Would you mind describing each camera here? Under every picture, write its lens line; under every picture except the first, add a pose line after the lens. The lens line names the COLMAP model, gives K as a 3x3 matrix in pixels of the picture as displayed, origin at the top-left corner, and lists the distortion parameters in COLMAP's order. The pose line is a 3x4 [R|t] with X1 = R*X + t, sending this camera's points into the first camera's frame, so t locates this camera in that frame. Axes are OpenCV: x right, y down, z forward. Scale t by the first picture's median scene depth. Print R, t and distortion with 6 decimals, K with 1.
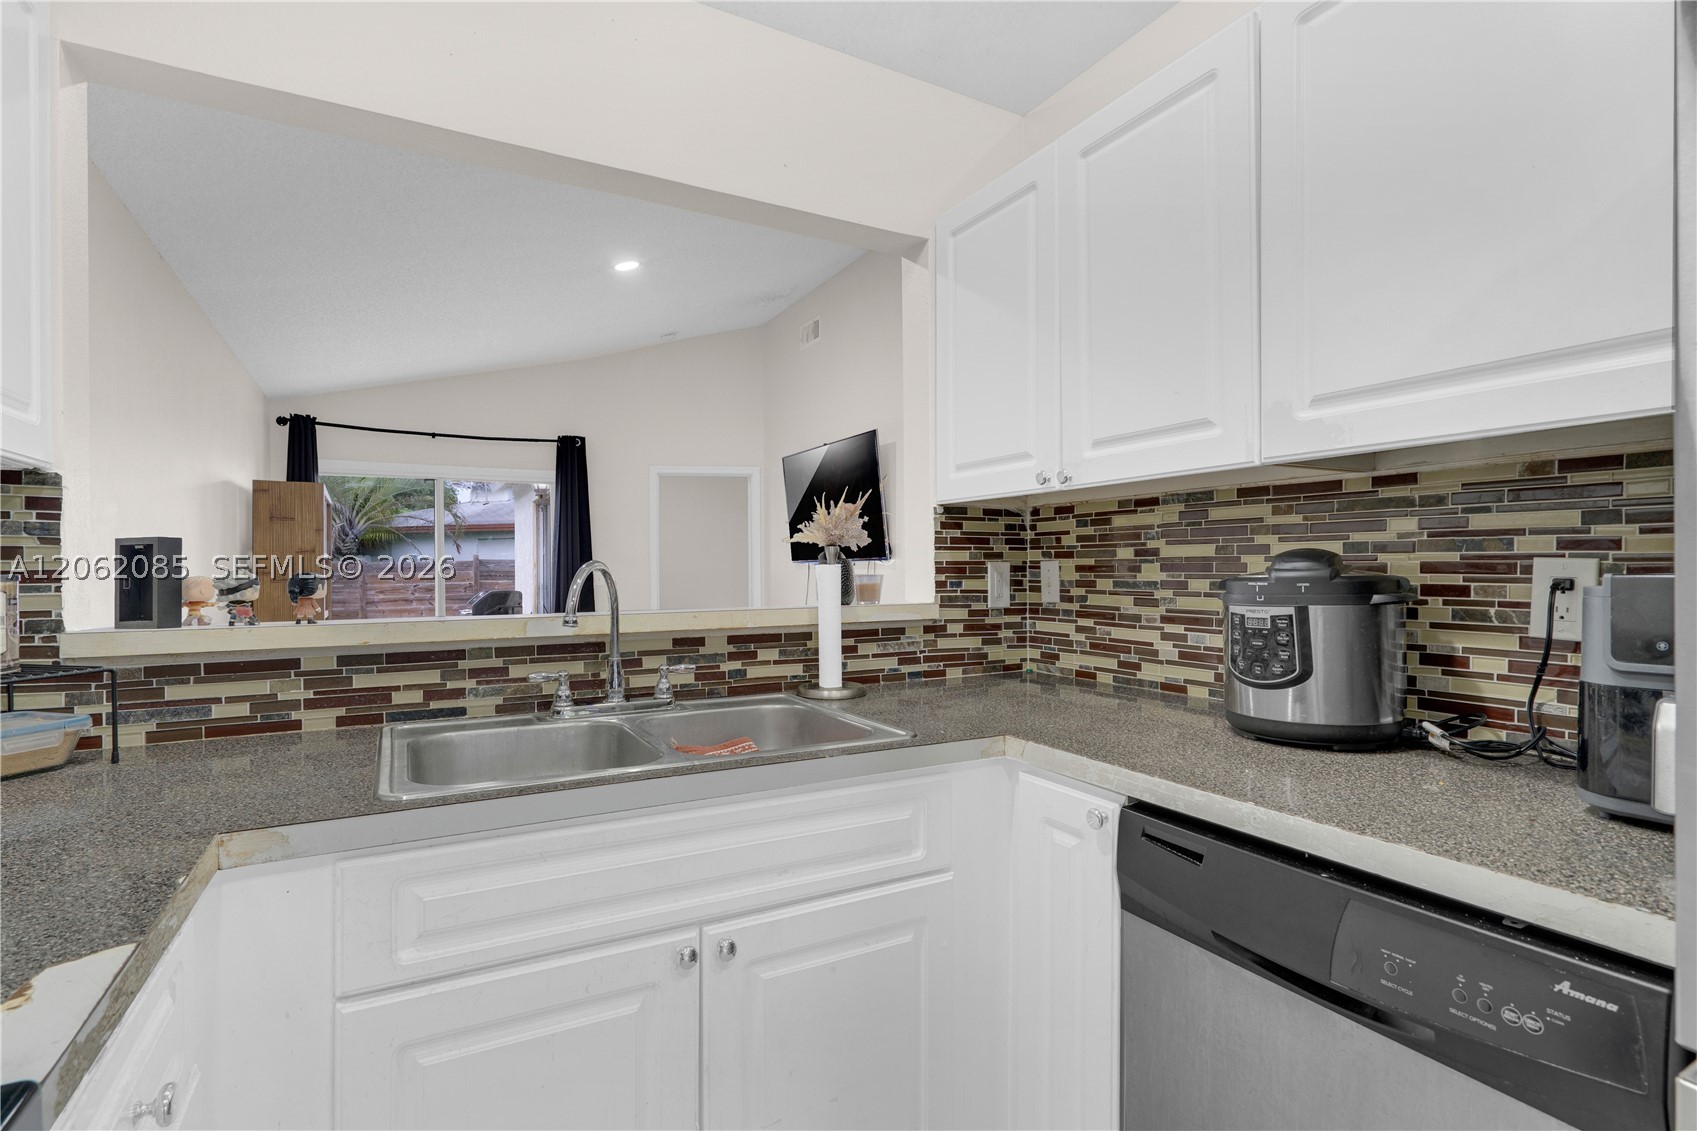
lens RADIAL K [[805.2, 0, 848.5], [0, 805.2, 565.5], [0, 0, 1]] dist [-0.001691, 0.000584]
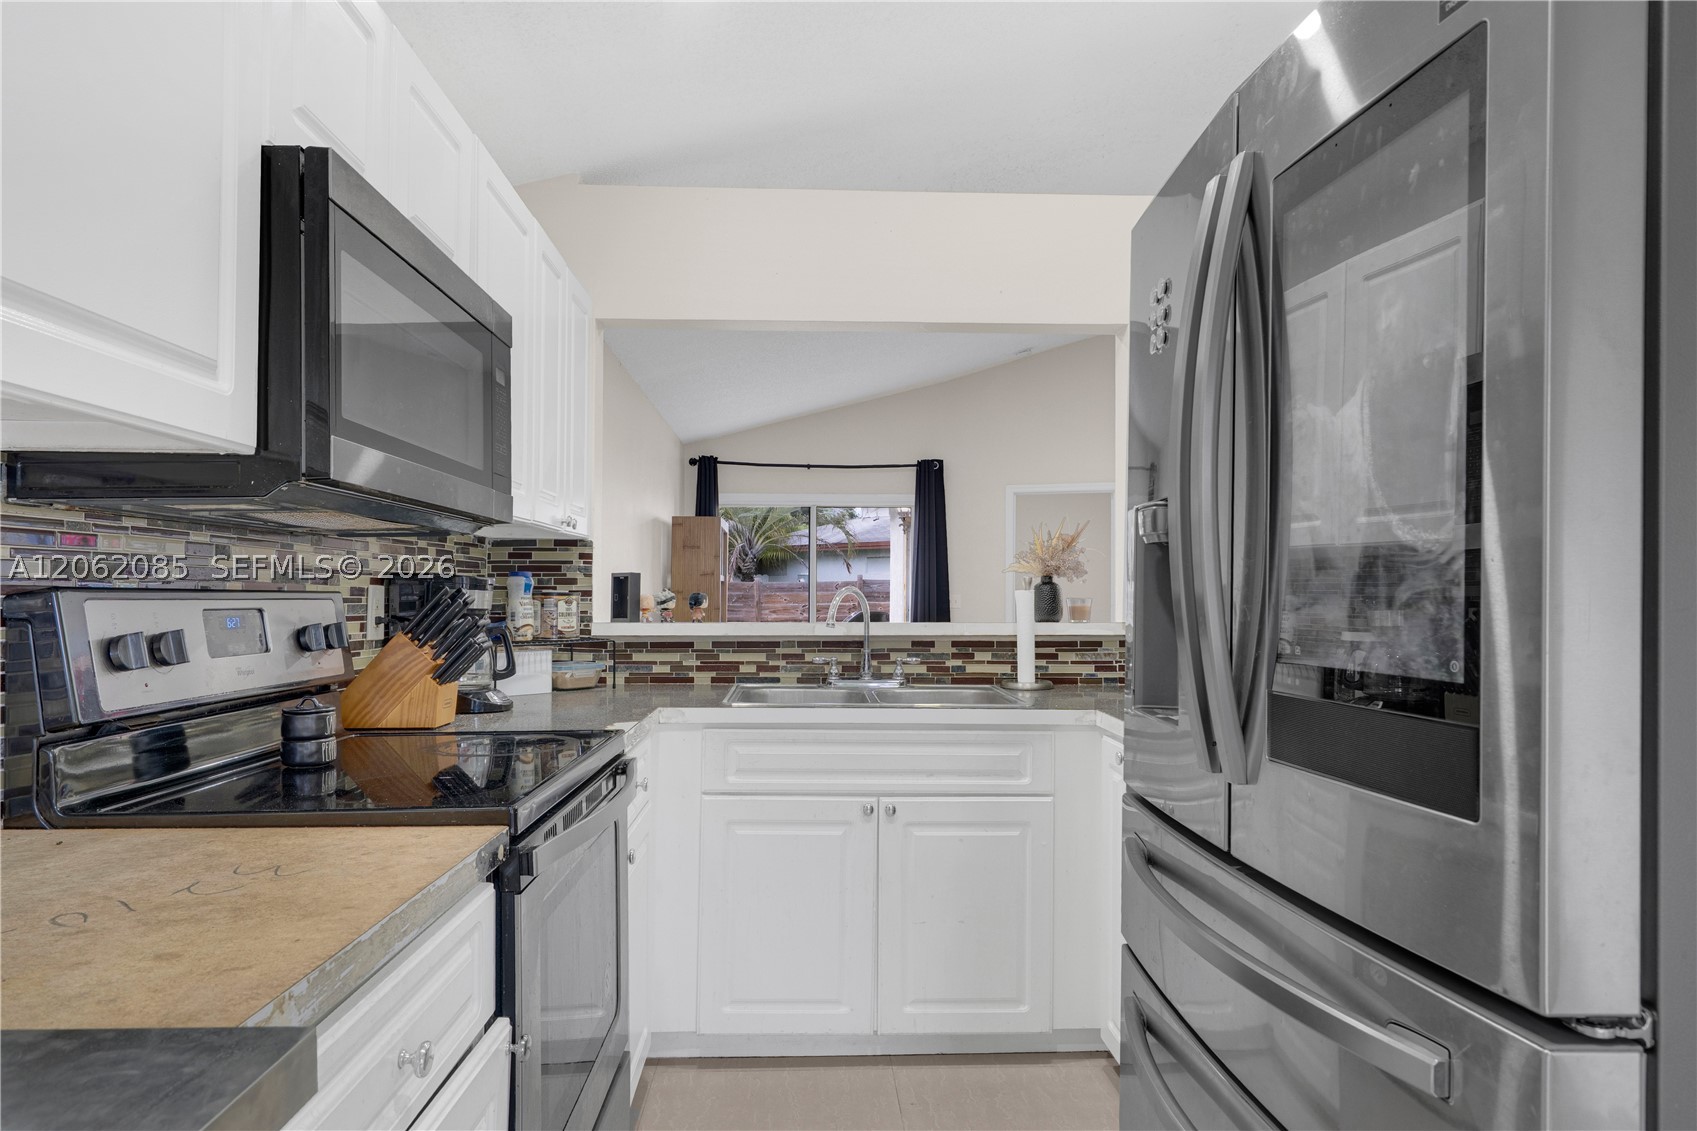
lens RADIAL K [[1003.7, 0, 848.5], [0, 1003.7, 565.5], [0, 0, 1]] dist [-0.000216, 0.000245]
pose [[0.895048, -0.002453, -0.445963, 0.511172], [-0.006922, 0.999788, -0.019393, -0.008758], [0.445916, 0.020445, 0.894841, -0.694755]]
